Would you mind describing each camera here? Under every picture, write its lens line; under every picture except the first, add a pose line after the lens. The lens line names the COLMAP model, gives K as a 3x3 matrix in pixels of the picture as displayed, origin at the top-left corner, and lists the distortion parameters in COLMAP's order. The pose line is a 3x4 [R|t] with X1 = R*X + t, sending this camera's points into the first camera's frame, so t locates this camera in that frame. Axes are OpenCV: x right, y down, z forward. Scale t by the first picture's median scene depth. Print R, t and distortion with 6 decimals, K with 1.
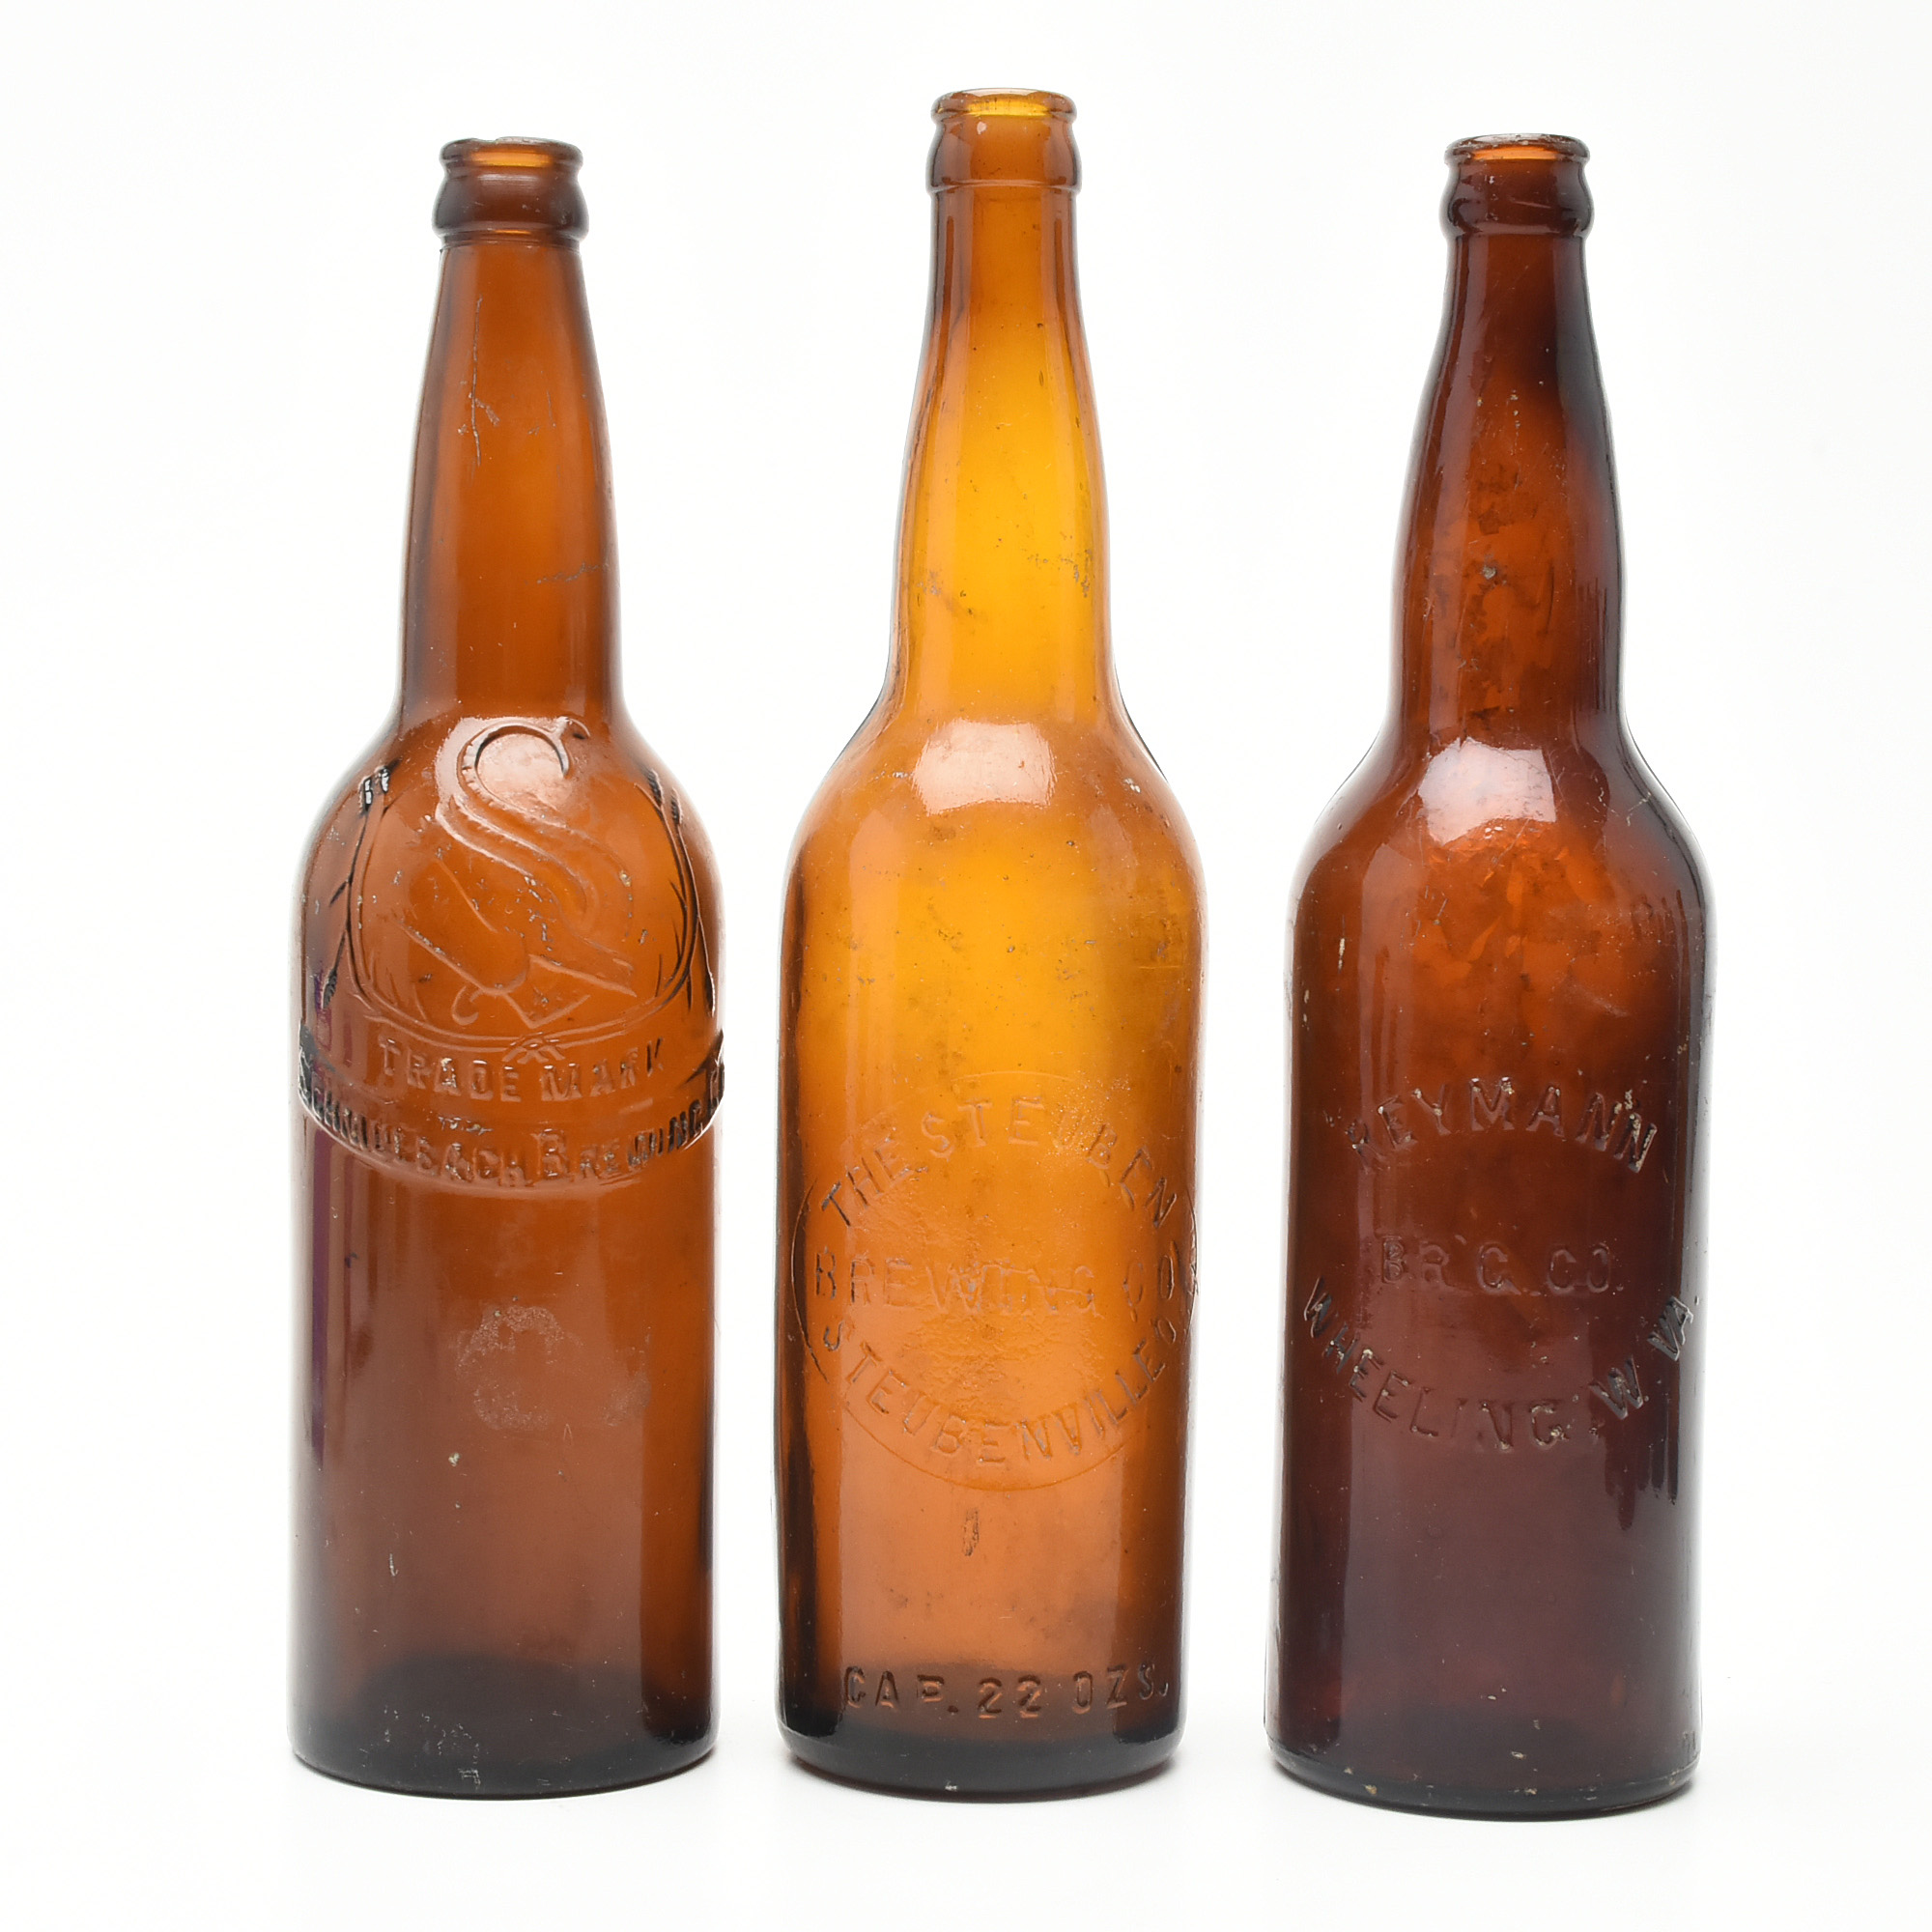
lens RADIAL K [[4435.2, 0, 972.3], [0, 4435.2, 982.7], [0, 0, 1]] dist [0.048605, 0.000000]
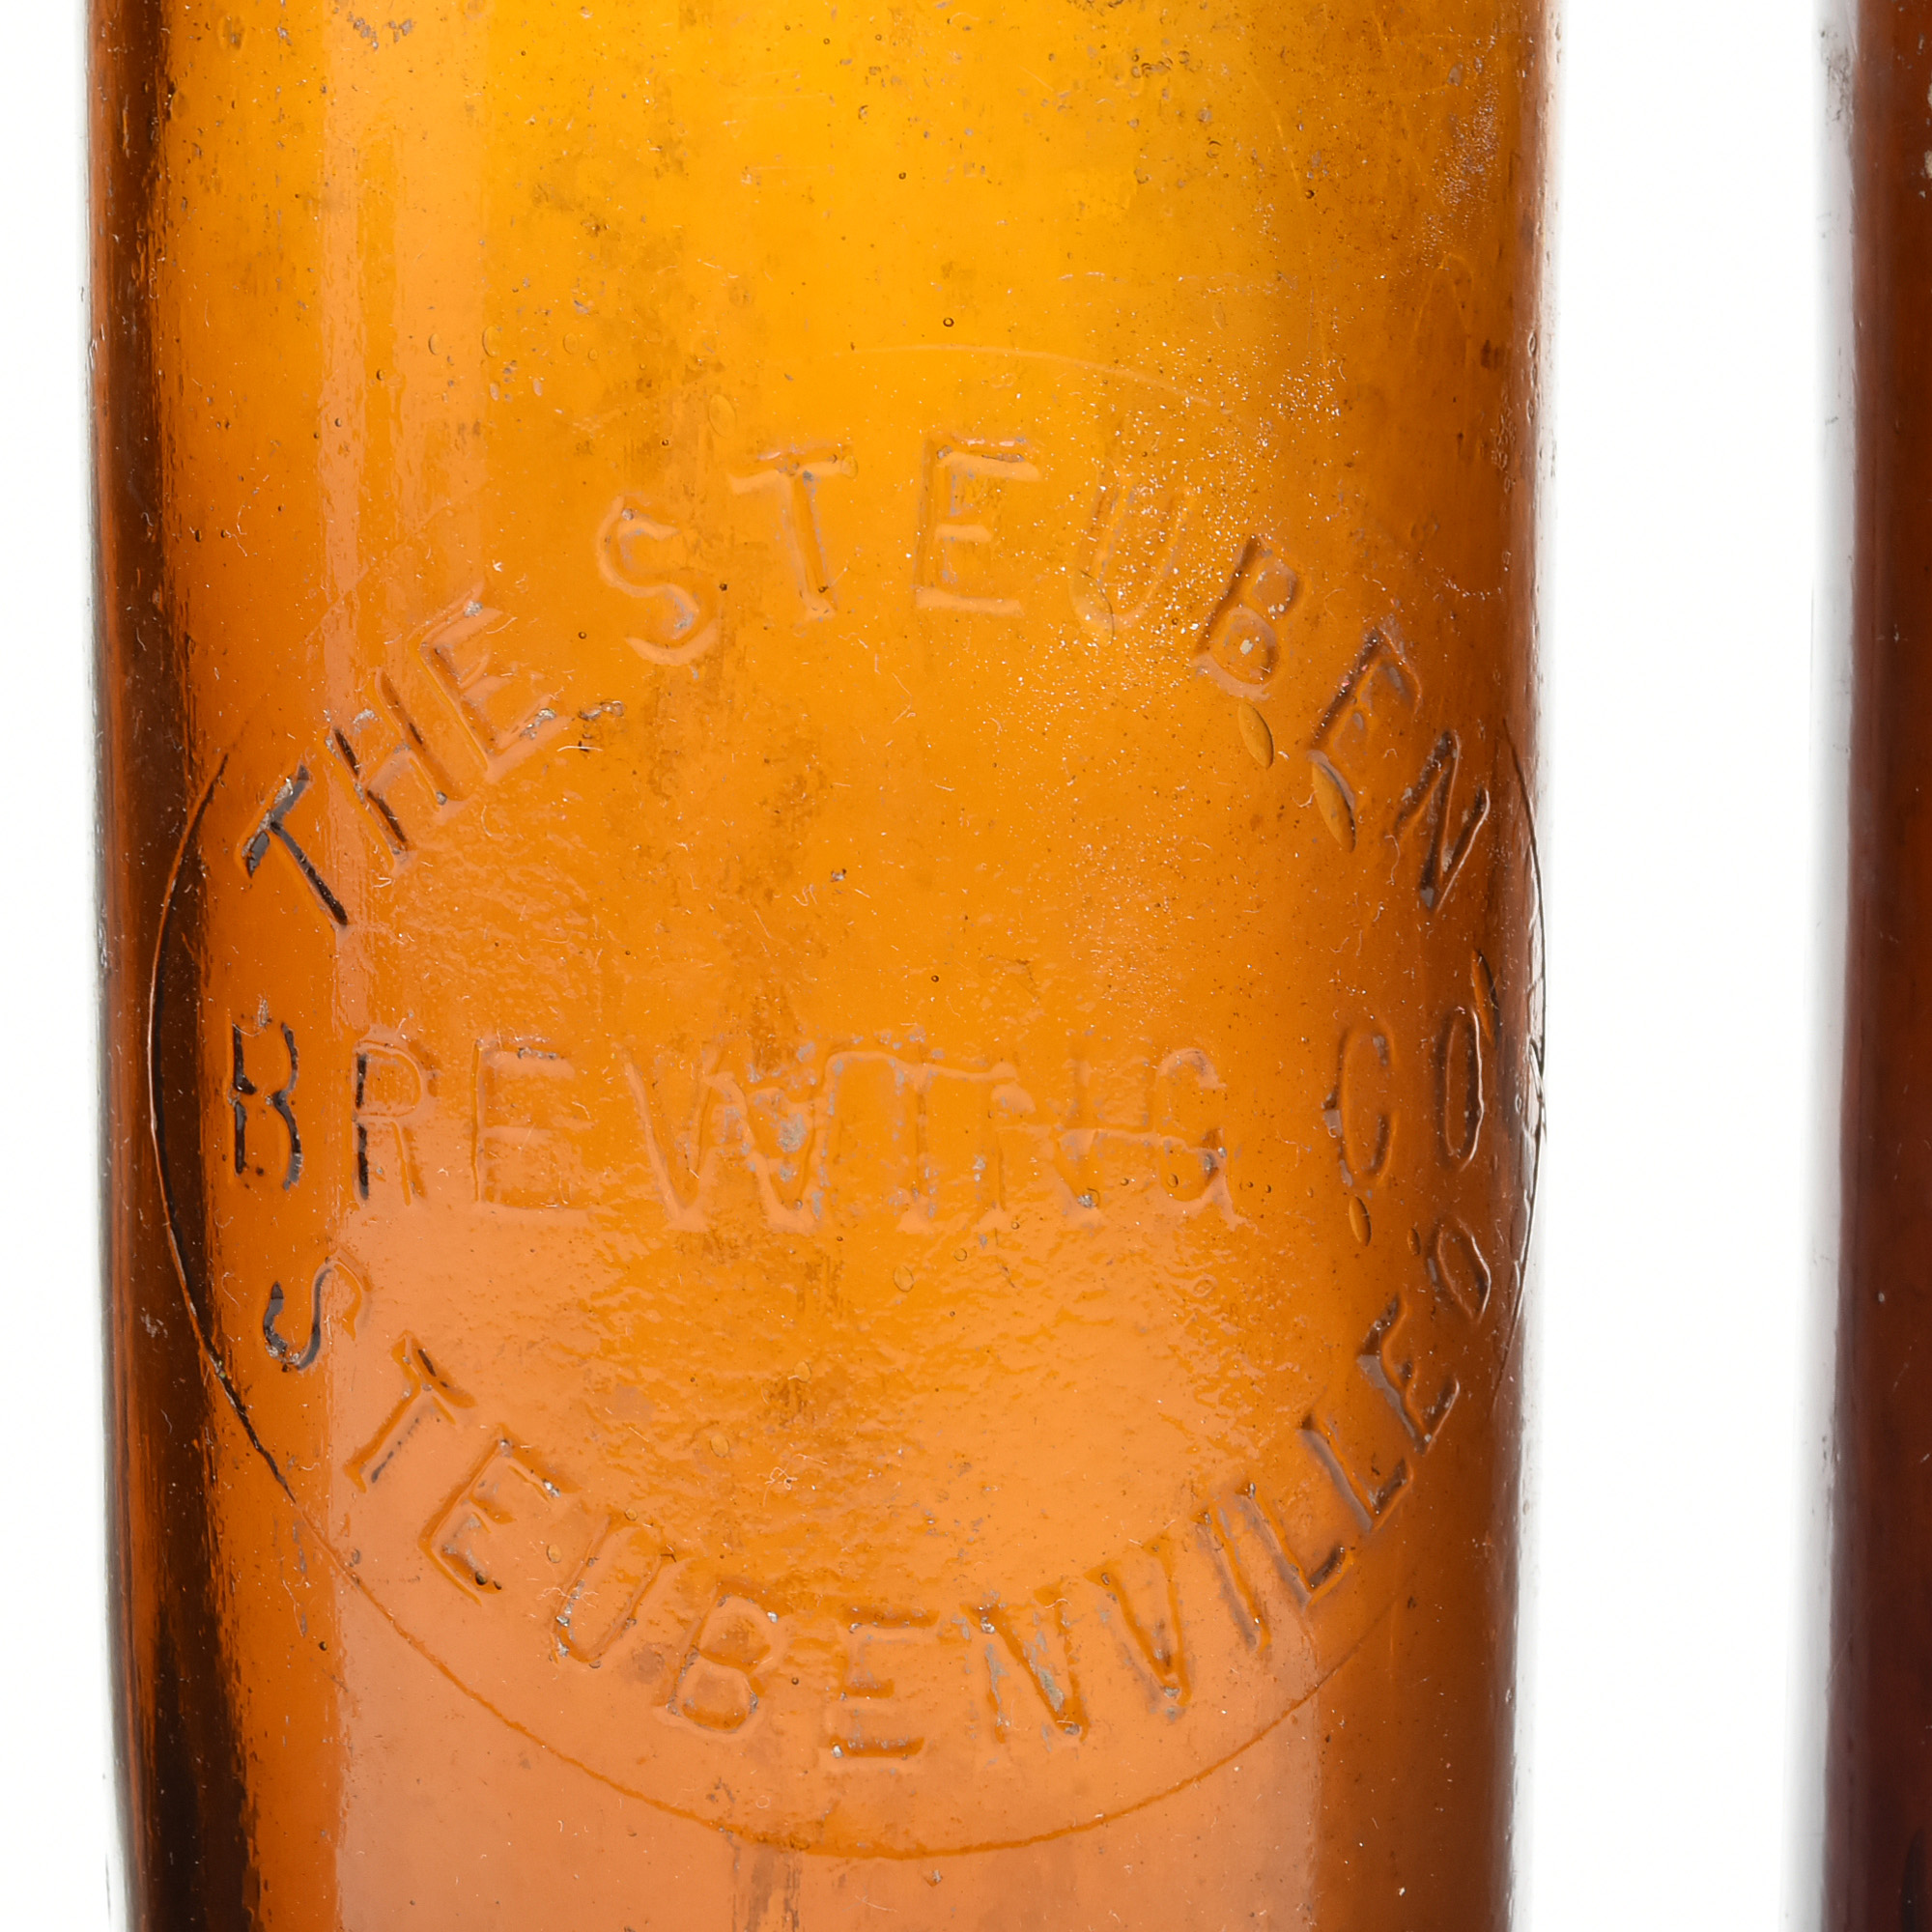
lens RADIAL K [[7027.8, 0, 967.9], [0, 7027.8, 964.0], [0, 0, 1]] dist [-0.054370, 0.000000]
pose [[0.998642, -0.022714, 0.046896, -0.009458], [0.020679, 0.998842, 0.043434, 0.039331], [-0.047828, -0.042406, 0.997955, 0.563471]]
